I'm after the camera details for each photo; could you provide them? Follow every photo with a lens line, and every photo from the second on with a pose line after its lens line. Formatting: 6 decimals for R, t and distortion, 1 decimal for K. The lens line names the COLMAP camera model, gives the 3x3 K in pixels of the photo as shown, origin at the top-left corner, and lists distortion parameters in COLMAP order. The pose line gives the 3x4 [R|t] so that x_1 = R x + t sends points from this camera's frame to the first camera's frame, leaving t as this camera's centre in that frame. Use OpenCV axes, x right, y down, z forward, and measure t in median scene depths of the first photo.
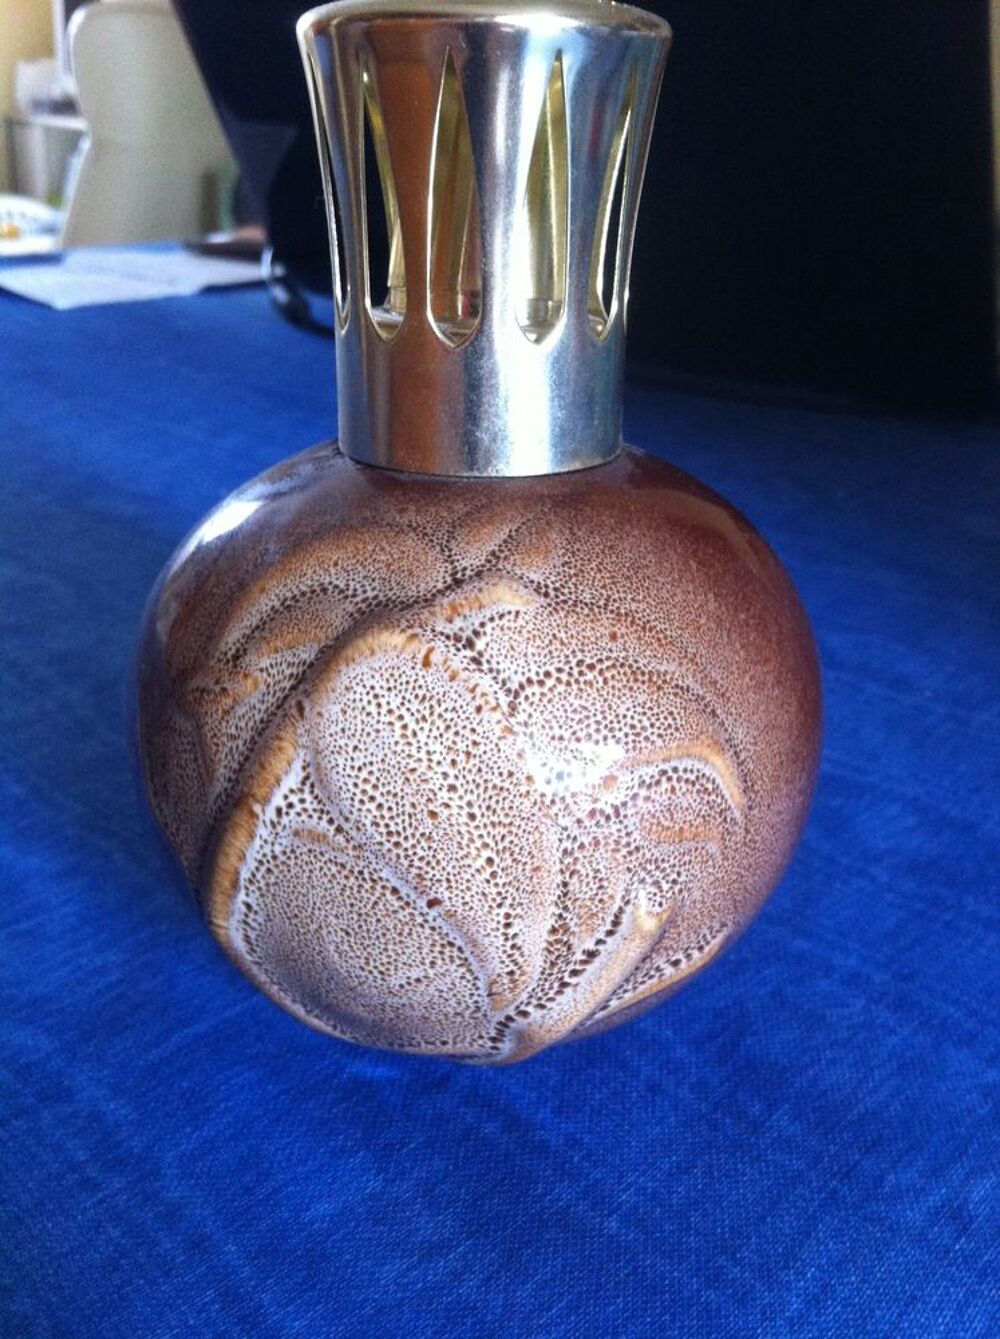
lens RADIAL K [[1351.8, 0, 503.2], [0, 1351.8, 666.4], [0, 0, 1]] dist [0.100884, 0.000000]
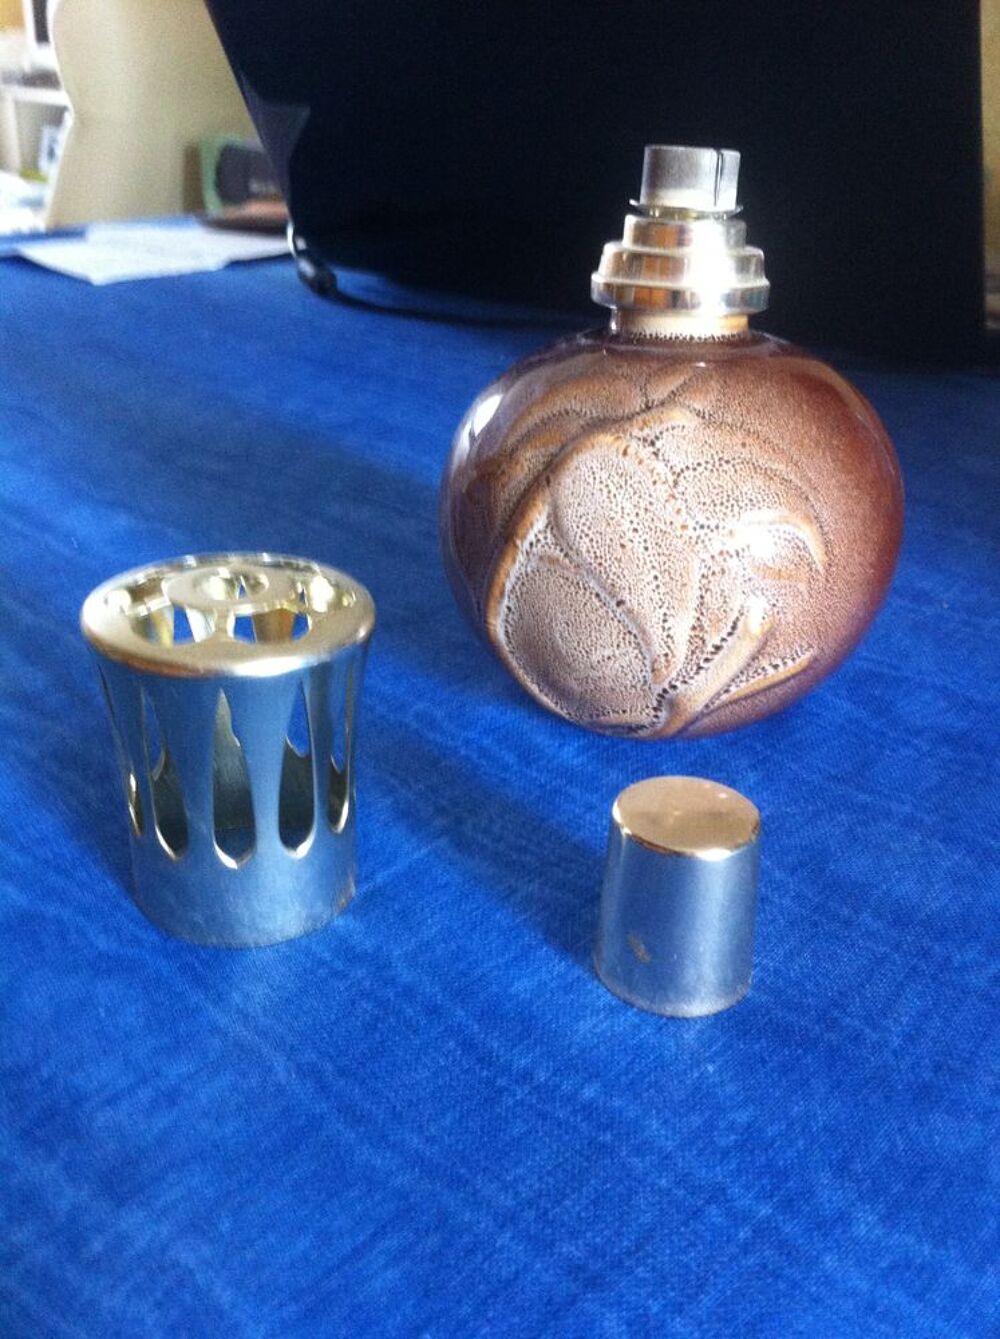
lens RADIAL K [[1351.8, 0, 498.8], [0, 1351.8, 673.7], [0, 0, 1]] dist [0.100884, 0.000000]
pose [[0.980705, 0.067259, -0.183558, 0.108334], [-0.064688, 0.997706, 0.019969, 0.229743], [0.184480, -0.007710, 0.982806, -0.624122]]
